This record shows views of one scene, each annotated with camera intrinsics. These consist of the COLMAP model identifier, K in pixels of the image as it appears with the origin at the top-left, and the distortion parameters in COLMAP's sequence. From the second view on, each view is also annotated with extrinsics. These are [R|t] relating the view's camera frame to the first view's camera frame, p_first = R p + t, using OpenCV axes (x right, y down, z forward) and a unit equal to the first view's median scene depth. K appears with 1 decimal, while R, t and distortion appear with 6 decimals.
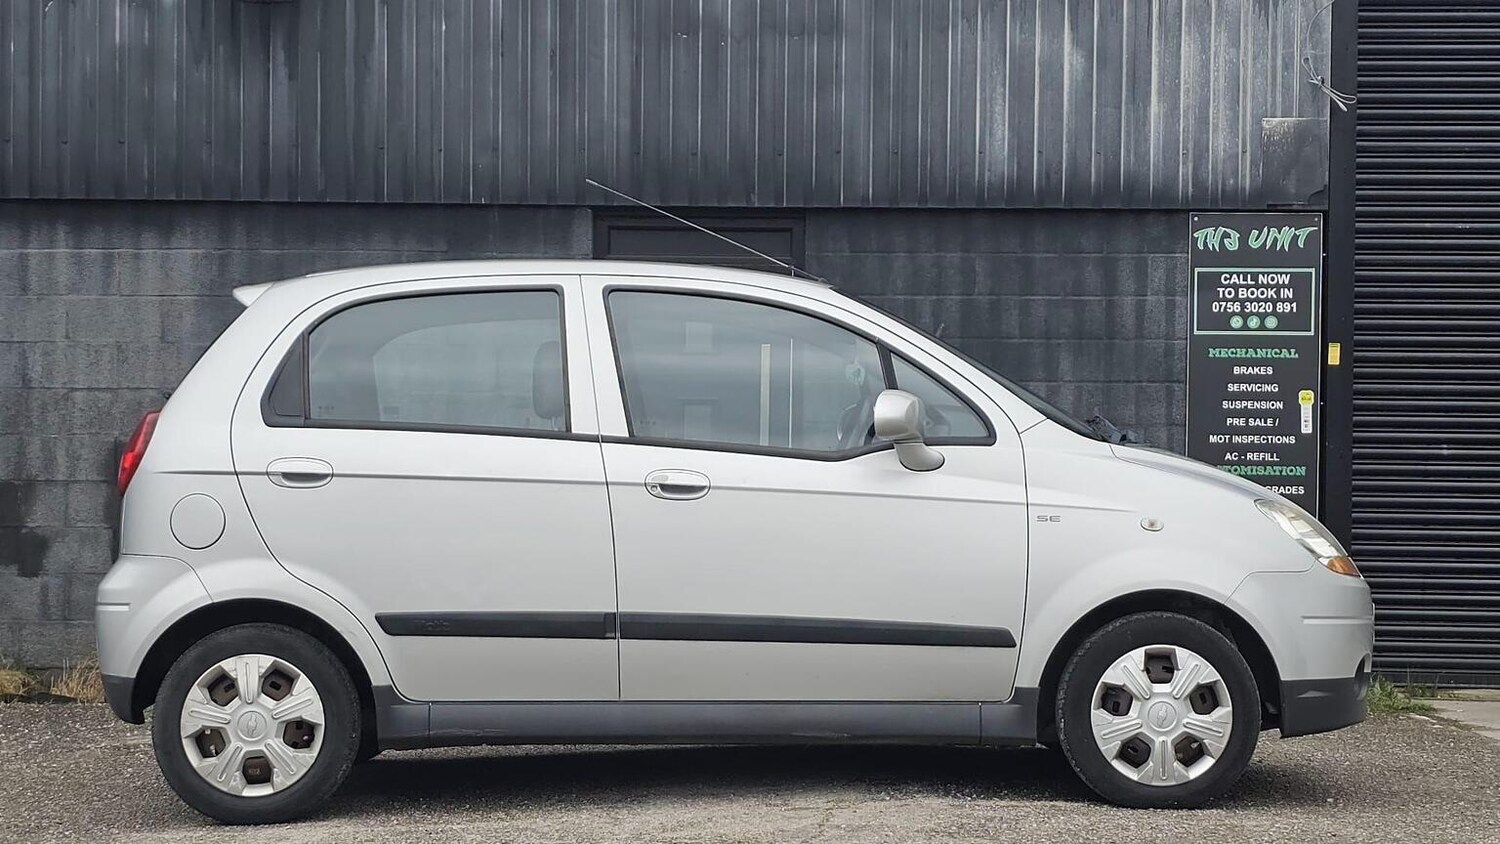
lens RADIAL K [[2801.2, 0, 732.1], [0, 2801.2, 454.7], [0, 0, 1]] dist [0.192889, -0.843116]
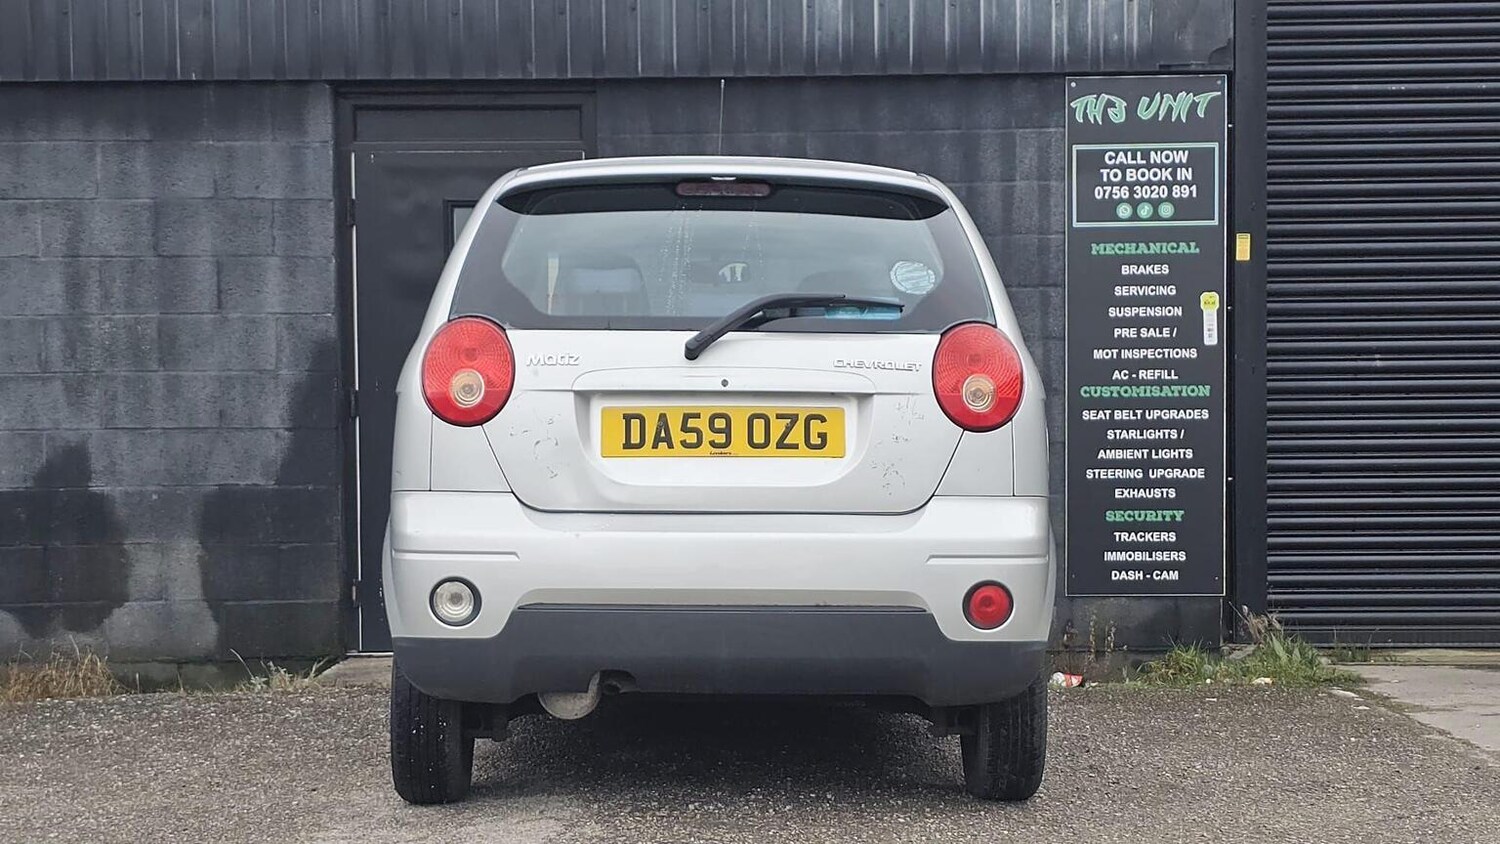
lens RADIAL K [[2883.8, 0, 786.5], [0, 2883.8, 507.5], [0, 0, 1]] dist [0.203883, -1.050163]
pose [[0.999268, -0.022832, 0.030698, 0.053035], [0.021401, 0.998705, 0.046163, -0.001857], [-0.031712, -0.045473, 0.998462, 0.158185]]
